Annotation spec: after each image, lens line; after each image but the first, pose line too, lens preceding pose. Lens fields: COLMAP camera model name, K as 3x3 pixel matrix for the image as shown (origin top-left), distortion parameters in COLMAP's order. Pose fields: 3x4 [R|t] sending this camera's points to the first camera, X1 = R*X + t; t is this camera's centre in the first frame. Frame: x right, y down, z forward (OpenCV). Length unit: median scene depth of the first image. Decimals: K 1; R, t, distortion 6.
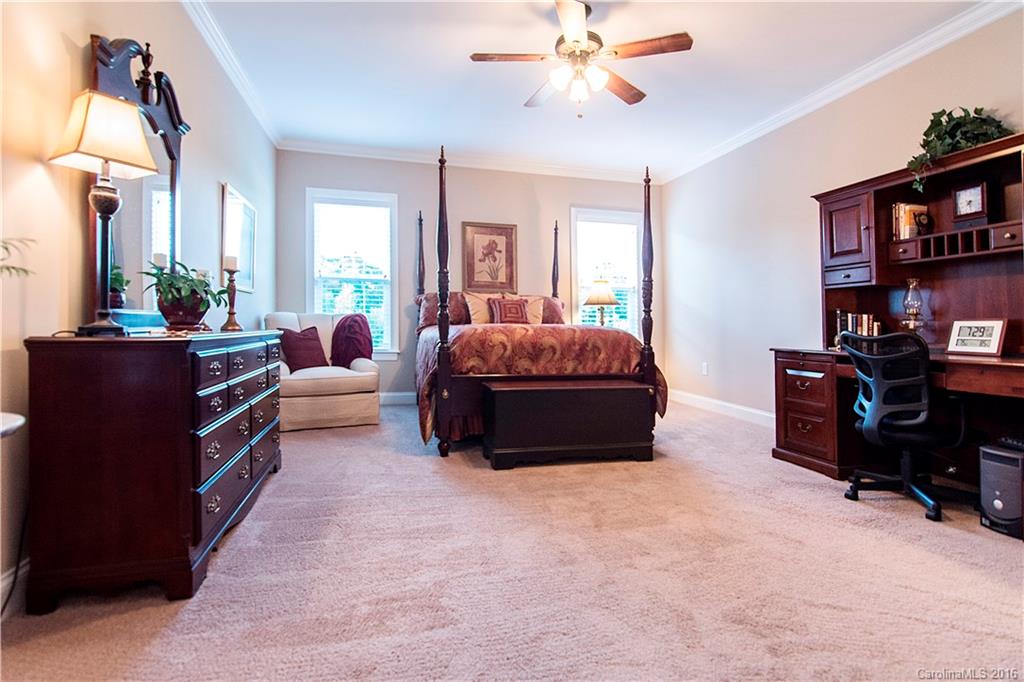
lens RADIAL K [[504.6, 0, 519.2], [0, 504.6, 313.9], [0, 0, 1]] dist [-0.001082, -0.000103]
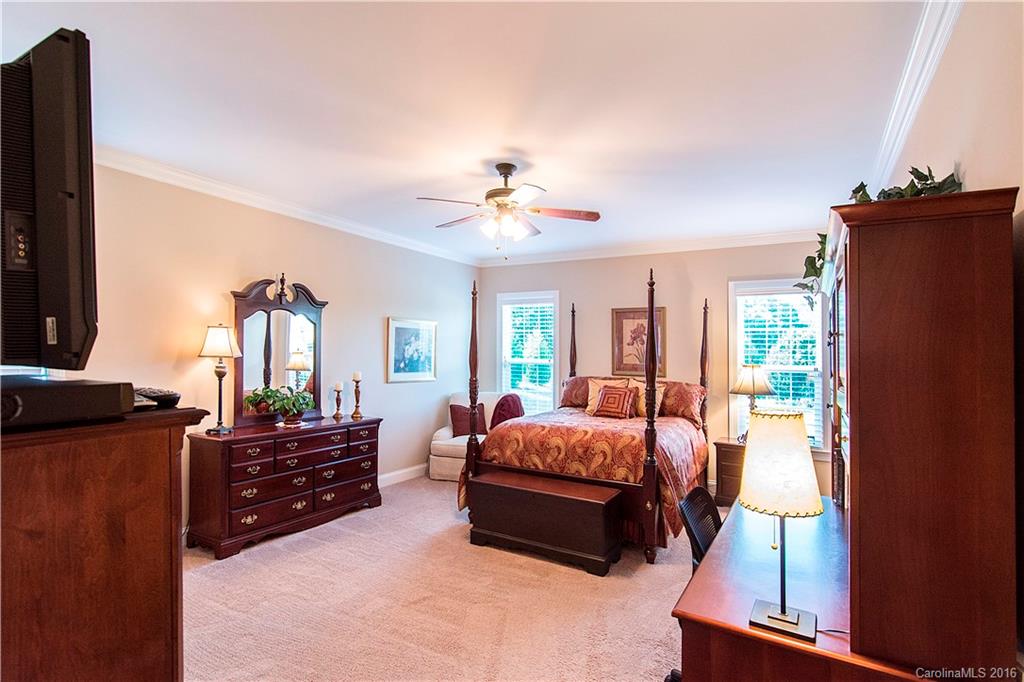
lens RADIAL K [[504.6, 0, 522.8], [0, 504.6, 350.0], [0, 0, 1]] dist [-0.001082, -0.000103]
pose [[0.712643, -0.004689, -0.701511, 0.795896], [0.004011, 0.999989, -0.002608, -0.146515], [0.701516, -0.000955, 0.712653, 0.160942]]
